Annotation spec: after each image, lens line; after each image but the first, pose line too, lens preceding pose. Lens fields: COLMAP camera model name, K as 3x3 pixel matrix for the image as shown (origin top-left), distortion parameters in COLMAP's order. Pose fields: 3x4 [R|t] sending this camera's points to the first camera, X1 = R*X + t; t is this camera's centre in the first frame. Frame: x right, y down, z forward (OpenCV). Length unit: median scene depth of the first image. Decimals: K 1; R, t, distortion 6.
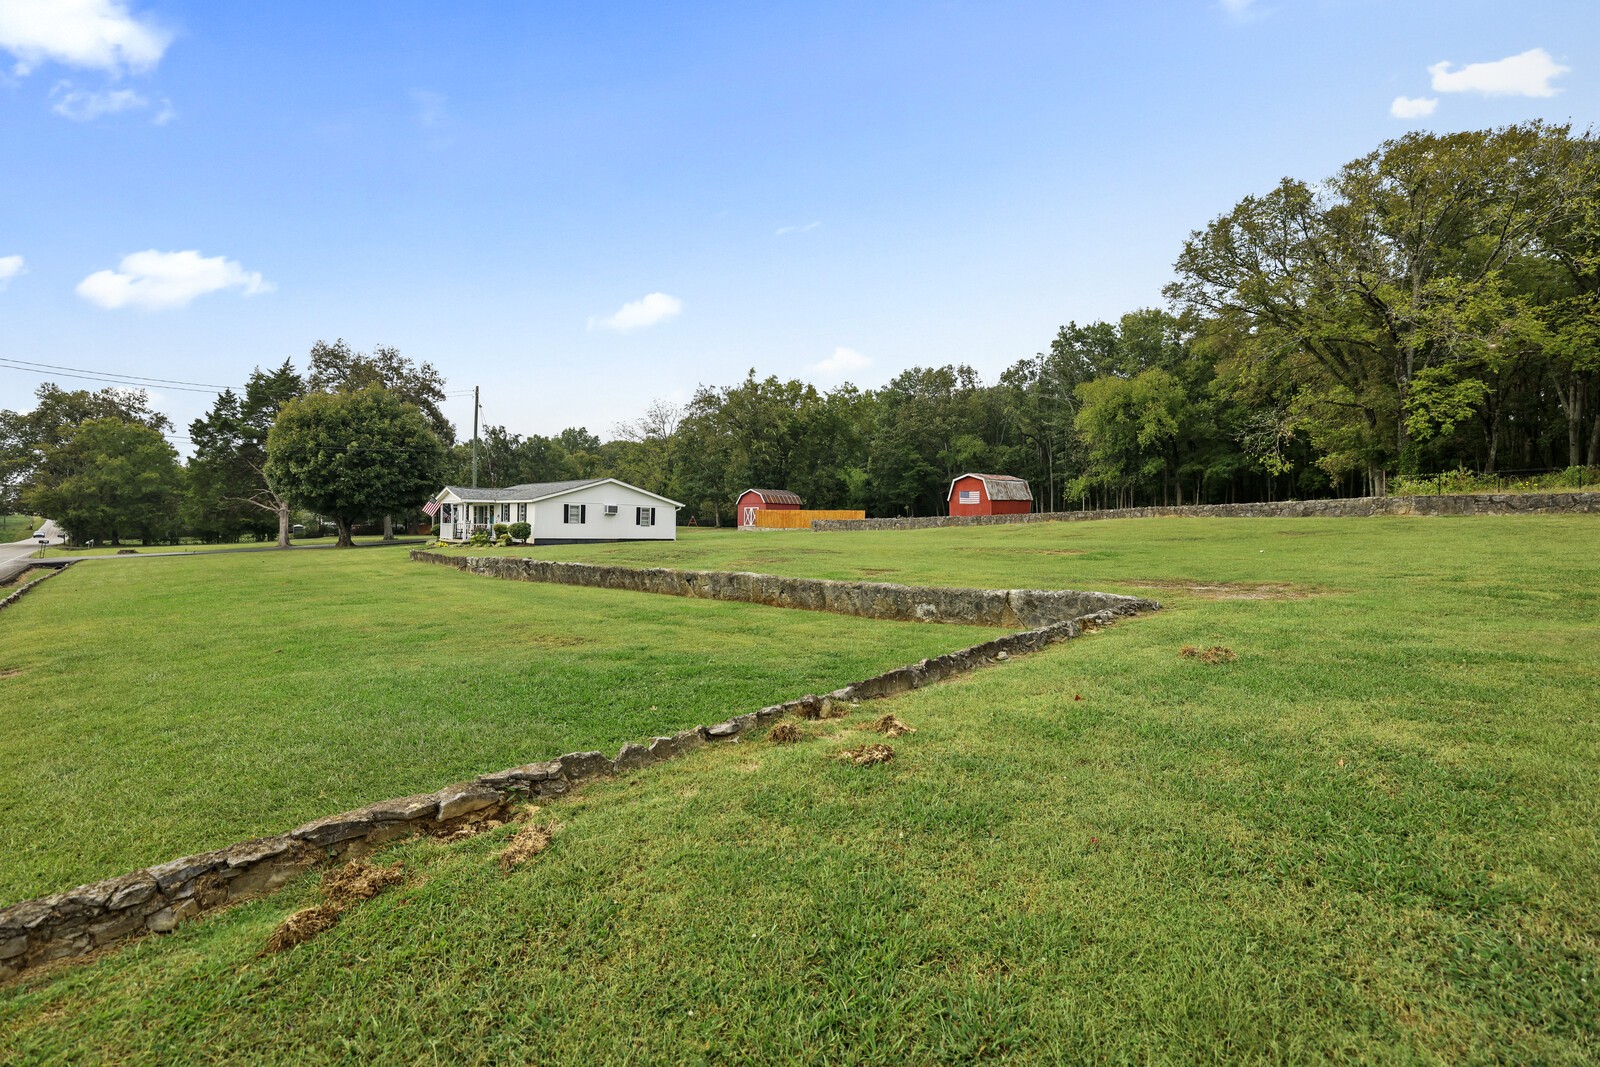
lens RADIAL K [[699.6, 0, 803.2], [0, 699.6, 536.0], [0, 0, 1]] dist [-0.048539, 0.018640]
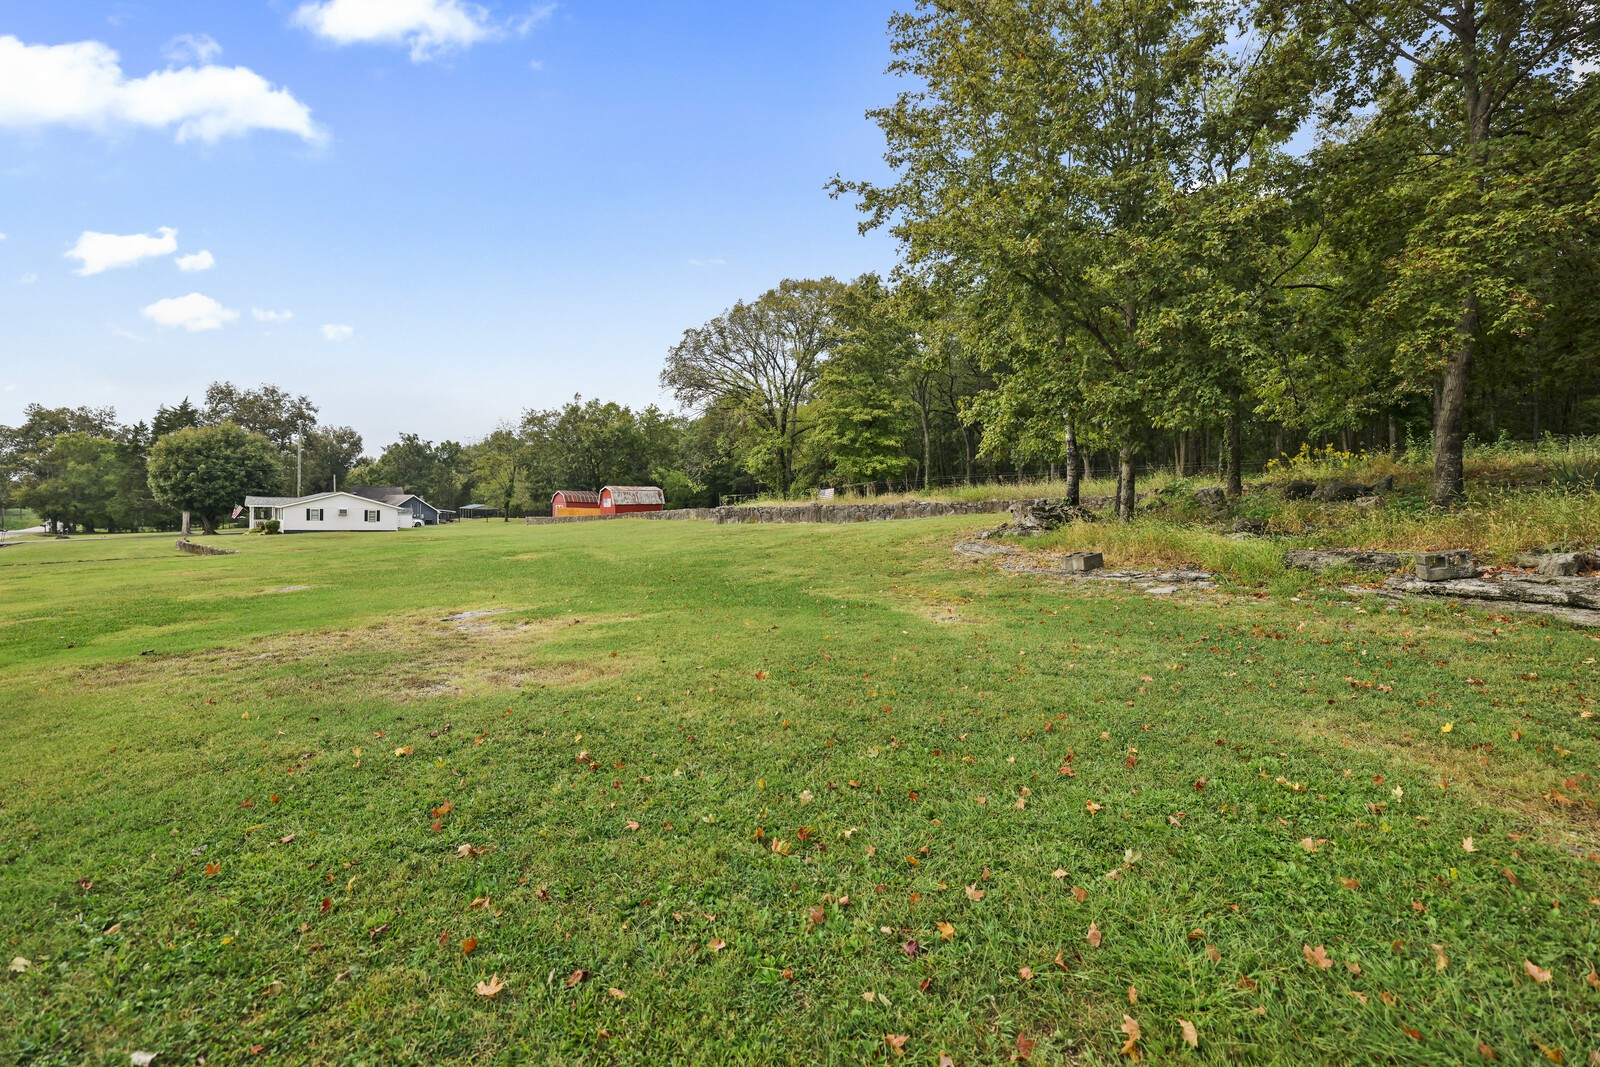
lens RADIAL K [[699.6, 0, 803.2], [0, 699.6, 536.0], [0, 0, 1]] dist [-0.048539, 0.018640]
pose [[0.999729, 0.003582, -0.023012, 0.415704], [-0.003238, 0.999883, 0.014976, -0.004895], [0.023063, -0.014897, 0.999623, -0.274466]]
